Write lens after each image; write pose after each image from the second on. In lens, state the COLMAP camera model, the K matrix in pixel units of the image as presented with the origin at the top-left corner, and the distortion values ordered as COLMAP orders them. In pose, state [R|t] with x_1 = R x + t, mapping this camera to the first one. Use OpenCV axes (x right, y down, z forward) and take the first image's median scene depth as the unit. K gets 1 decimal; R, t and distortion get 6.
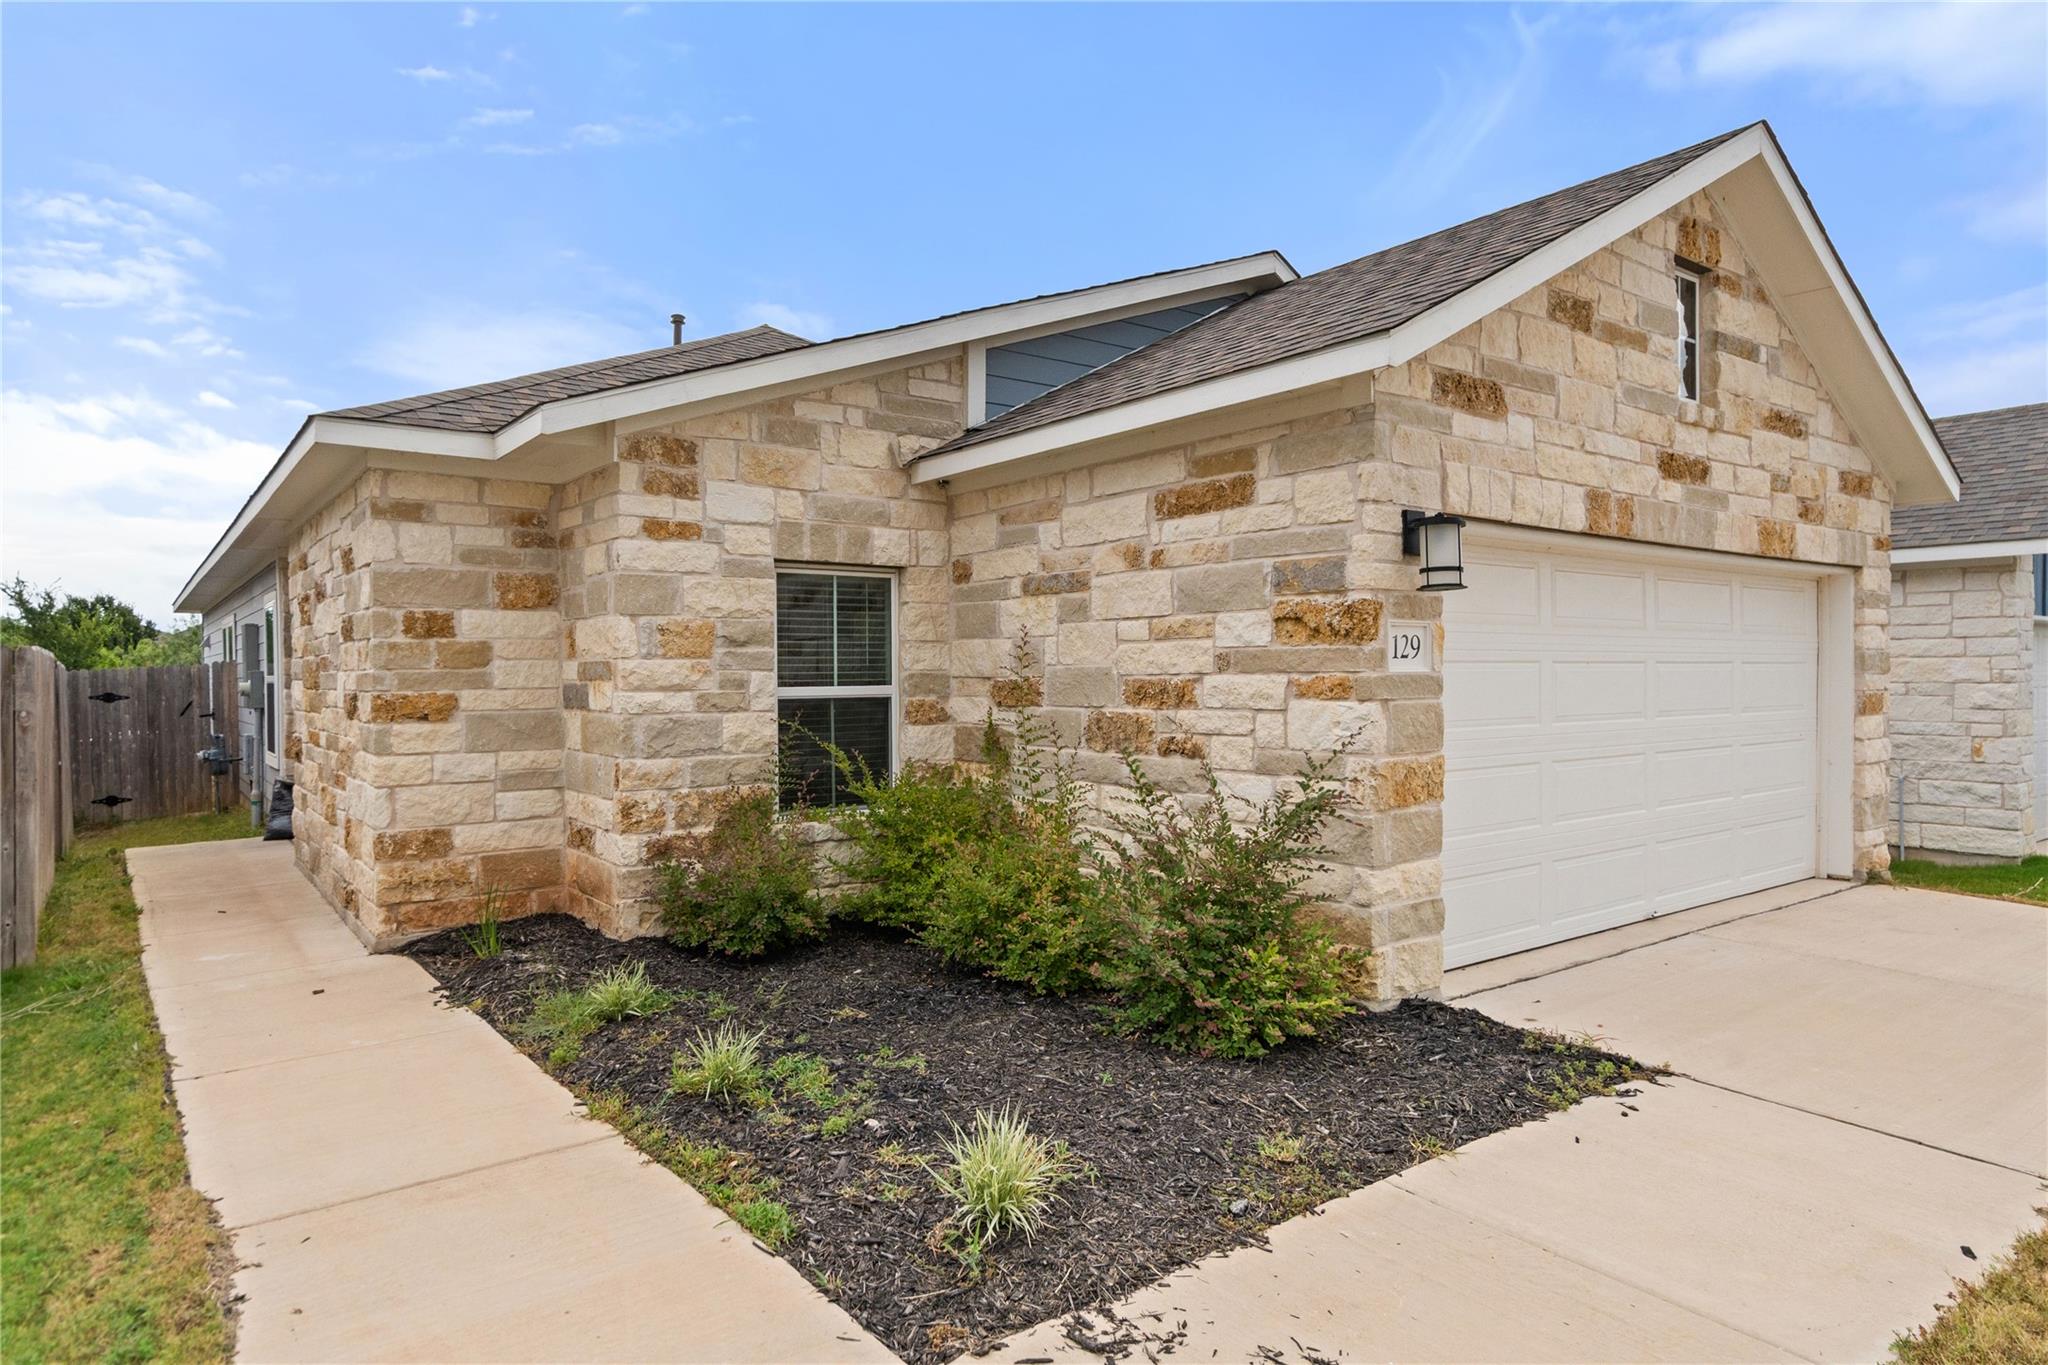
lens RADIAL K [[1171.1, 0, 933.6], [0, 1171.1, 653.3], [0, 0, 1]] dist [-0.003000, 0.002702]
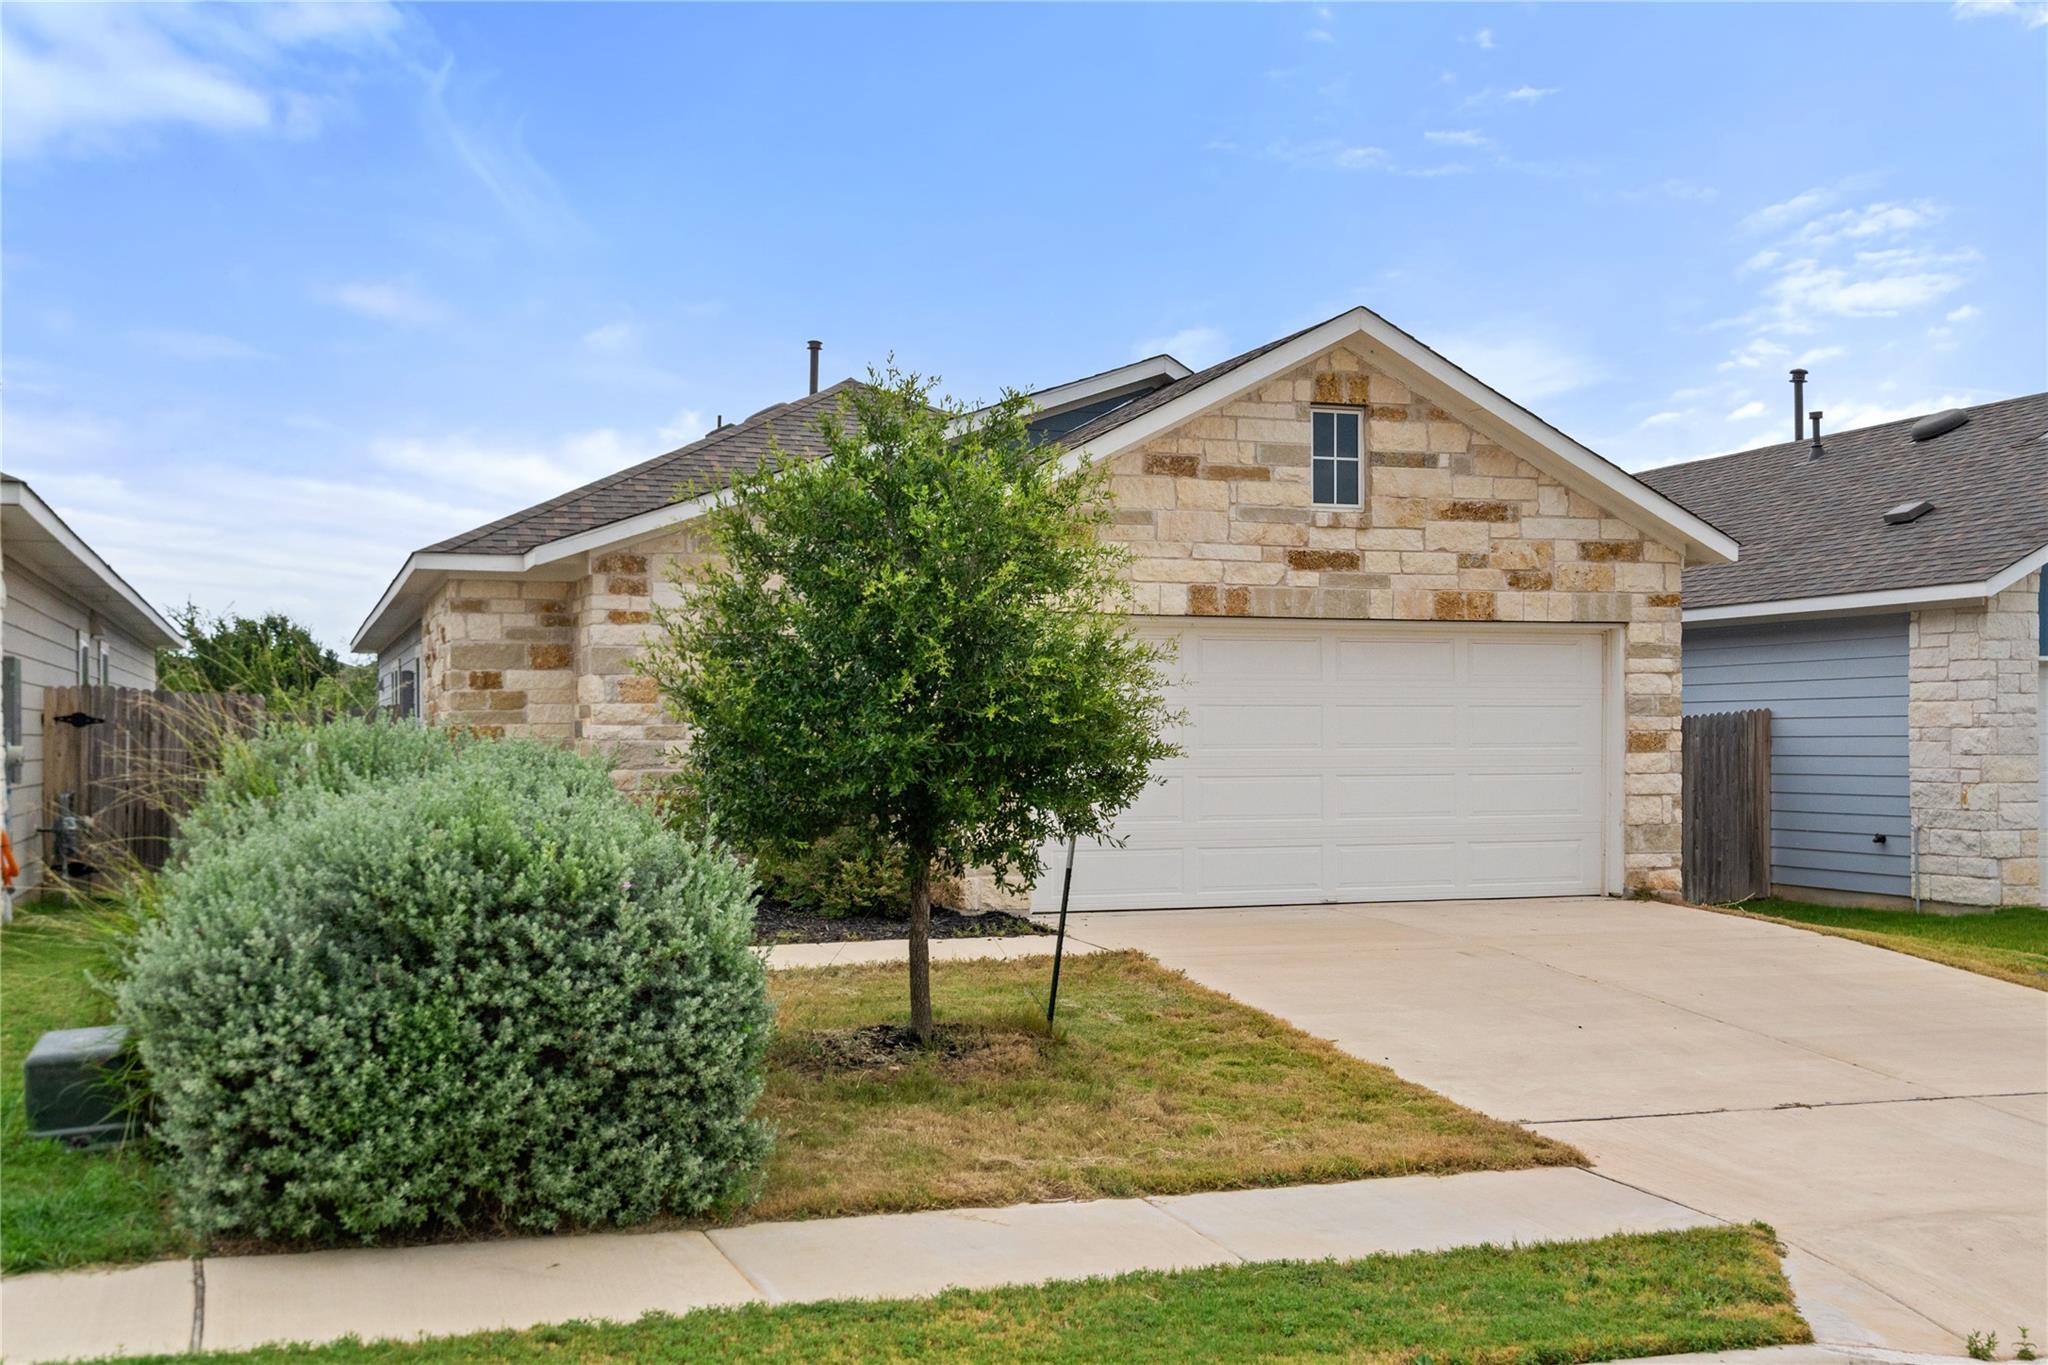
lens RADIAL K [[2038.0, 0, 970.7], [0, 2038.0, 626.6], [0, 0, 1]] dist [0.016391, 0.000000]
pose [[0.959084, -0.010835, -0.282914, 0.910249], [0.001847, 0.999486, -0.032018, -0.008574], [0.283115, 0.030186, 0.958611, -1.341735]]
